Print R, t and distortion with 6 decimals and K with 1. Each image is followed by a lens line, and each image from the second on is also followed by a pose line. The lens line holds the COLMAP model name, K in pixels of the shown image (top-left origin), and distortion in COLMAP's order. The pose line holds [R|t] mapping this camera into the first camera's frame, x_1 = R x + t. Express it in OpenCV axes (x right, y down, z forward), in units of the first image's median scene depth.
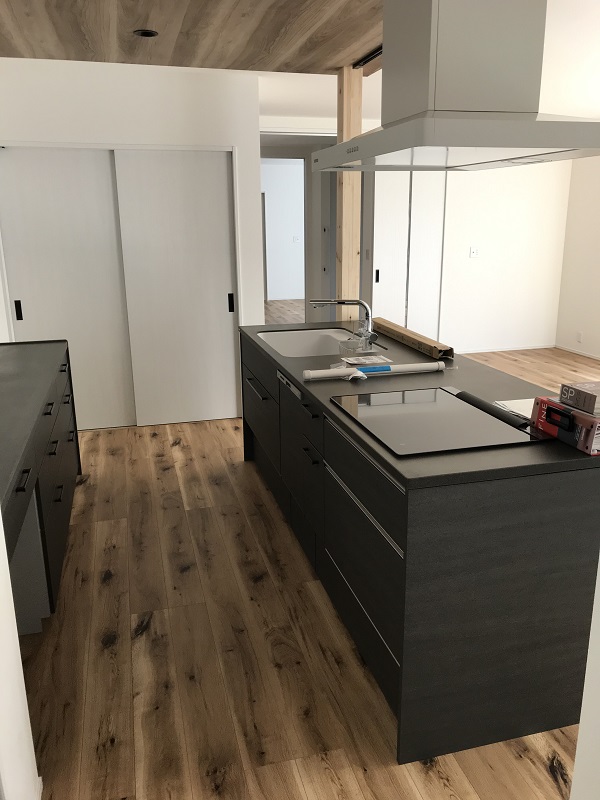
lens RADIAL K [[650.0, 0, 300.2], [0, 650.0, 399.5], [0, 0, 1]] dist [-0.011636, 0.001830]
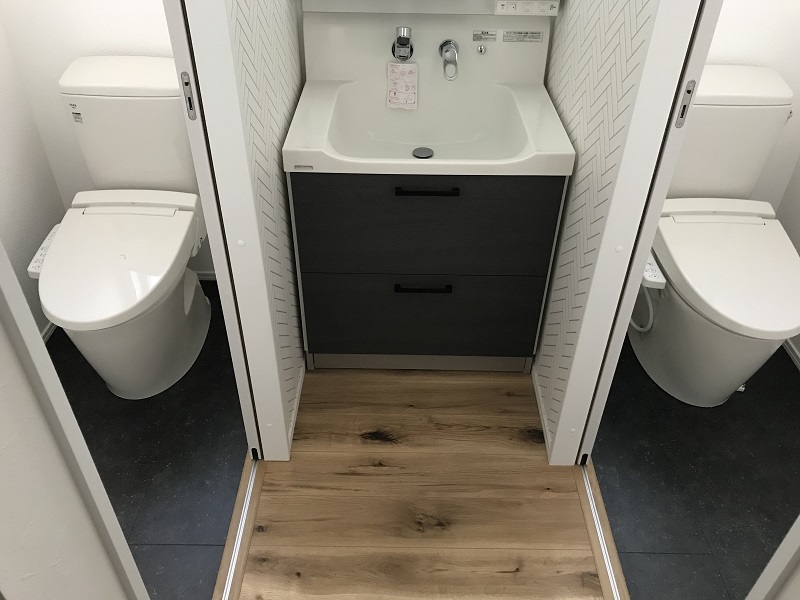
lens RADIAL K [[650.0, 0, 401.1], [0, 650.0, 300.2], [0, 0, 1]] dist [-0.011636, 0.001830]
pose [[0.267440, -0.576170, 0.772336, -0.676265], [0.252248, 0.815444, 0.520982, -0.173229], [-0.929971, 0.055489, 0.363421, 0.680215]]
